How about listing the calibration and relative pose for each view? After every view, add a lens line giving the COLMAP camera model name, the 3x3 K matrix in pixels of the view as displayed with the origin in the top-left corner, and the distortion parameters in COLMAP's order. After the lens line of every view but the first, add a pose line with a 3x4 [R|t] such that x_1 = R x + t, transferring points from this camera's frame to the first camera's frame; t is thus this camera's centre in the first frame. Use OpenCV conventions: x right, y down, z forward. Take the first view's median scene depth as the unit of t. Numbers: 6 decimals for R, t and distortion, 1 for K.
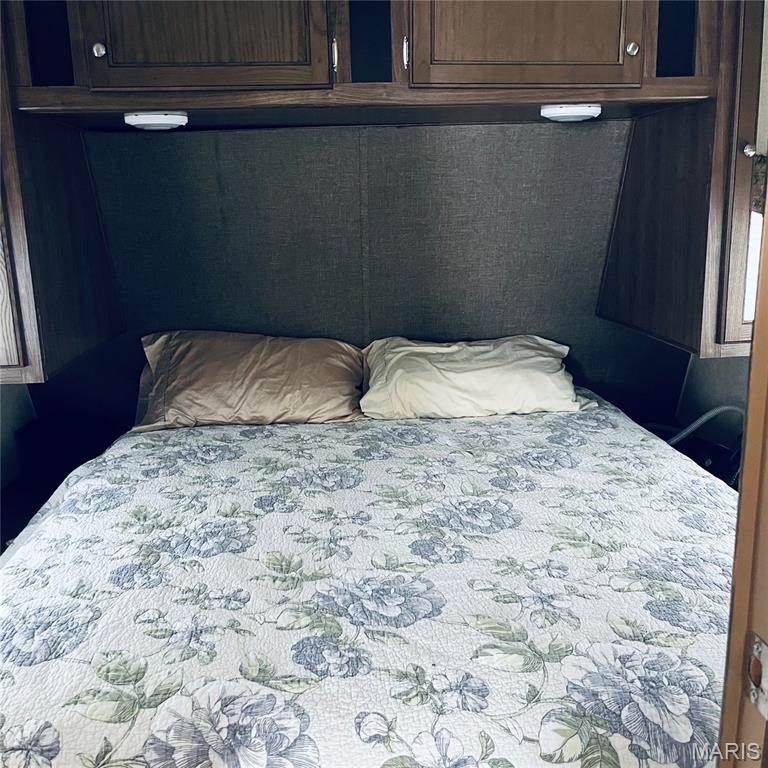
lens RADIAL K [[792.8, 0, 383.4], [0, 792.8, 385.7], [0, 0, 1]] dist [0.035302, 0.000000]
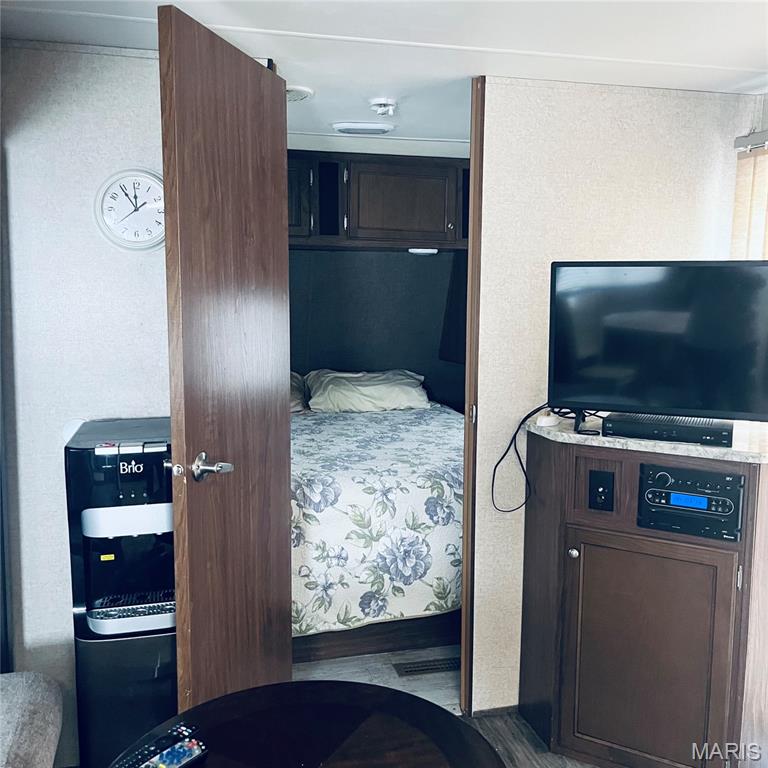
lens RADIAL K [[792.8, 0, 389.0], [0, 792.8, 379.4], [0, 0, 1]] dist [0.035302, 0.000000]
pose [[0.982730, 0.010224, 0.184761, -0.203334], [0.010330, 0.993884, -0.109942, 0.185286], [-0.184755, 0.109952, 0.976615, -0.848073]]
